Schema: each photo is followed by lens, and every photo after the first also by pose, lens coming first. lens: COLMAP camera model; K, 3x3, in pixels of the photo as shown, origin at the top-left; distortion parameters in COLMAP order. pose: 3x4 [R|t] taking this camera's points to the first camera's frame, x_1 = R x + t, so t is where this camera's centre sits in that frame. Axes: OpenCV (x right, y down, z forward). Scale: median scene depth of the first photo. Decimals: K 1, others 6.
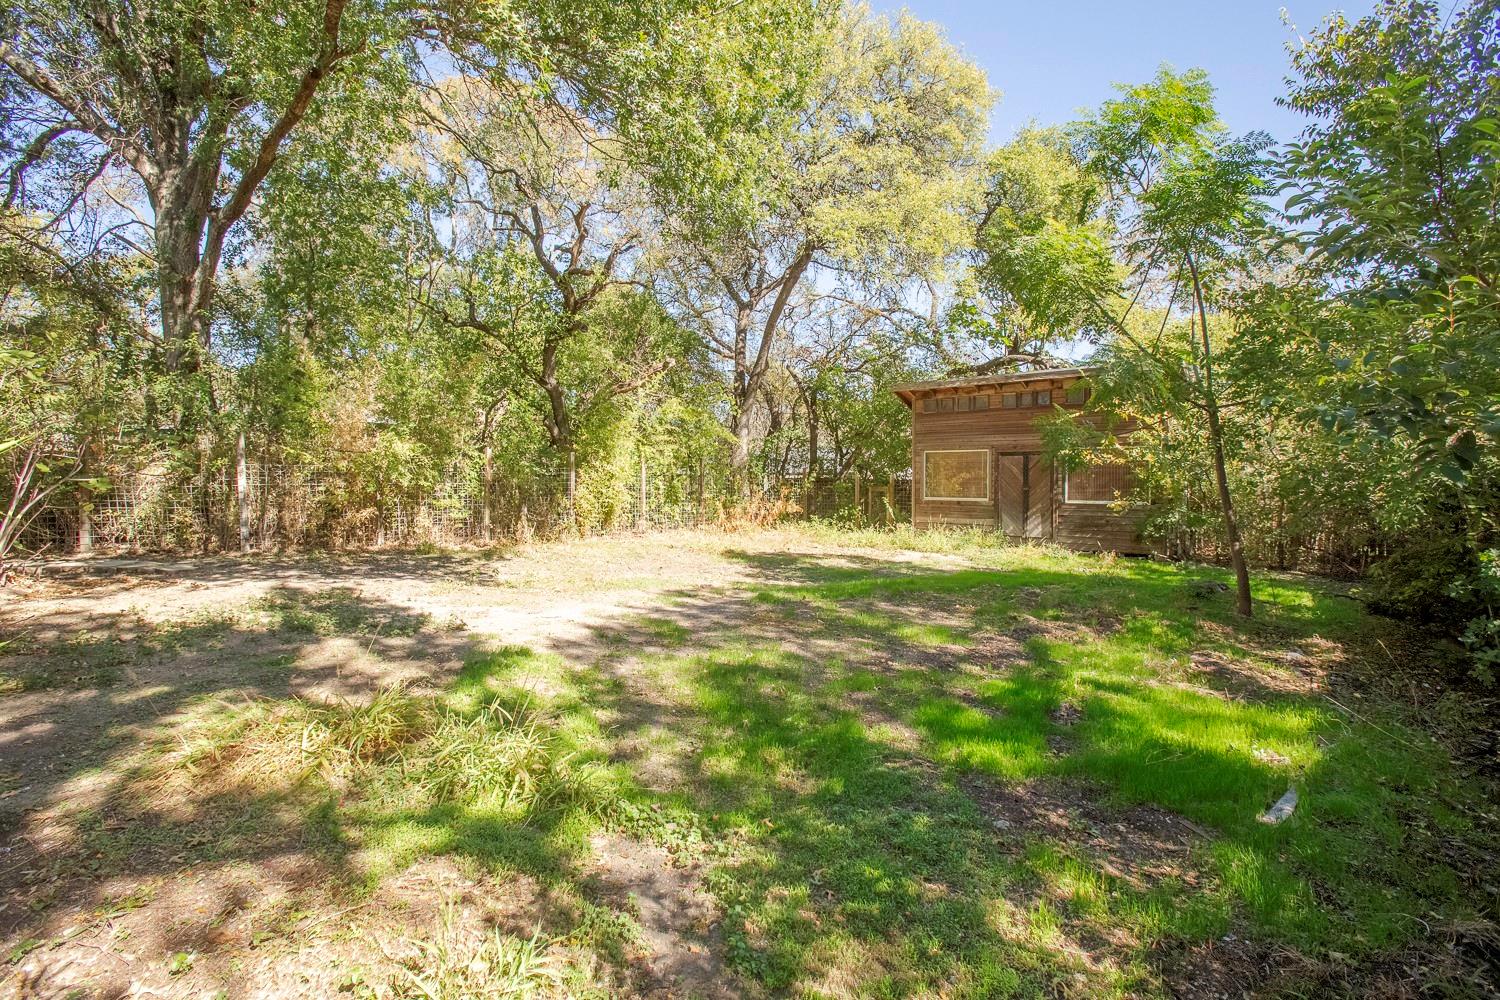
lens RADIAL K [[685.1, 0, 743.3], [0, 685.1, 489.9], [0, 0, 1]] dist [-0.009054, 0.006520]
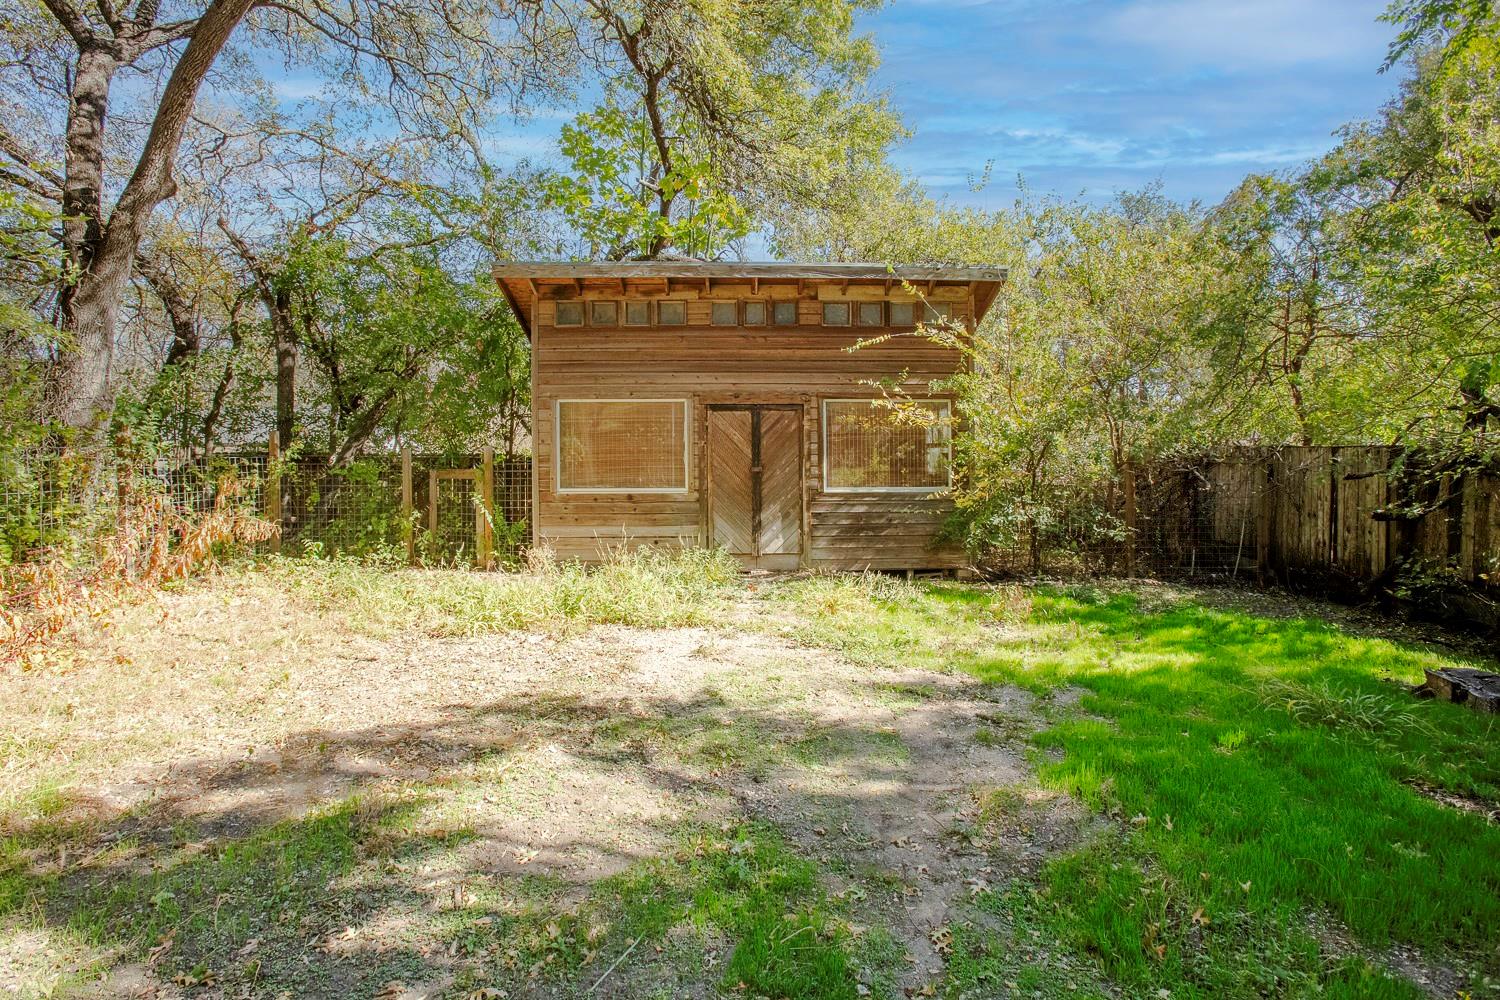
lens RADIAL K [[685.1, 0, 725.1], [0, 685.1, 451.5], [0, 0, 1]] dist [-0.009054, 0.006520]
pose [[0.745557, 0.001278, 0.666440, 0.012635], [0.015174, 0.999706, -0.018893, -0.005258], [-0.666269, 0.024199, 0.745319, 0.484851]]
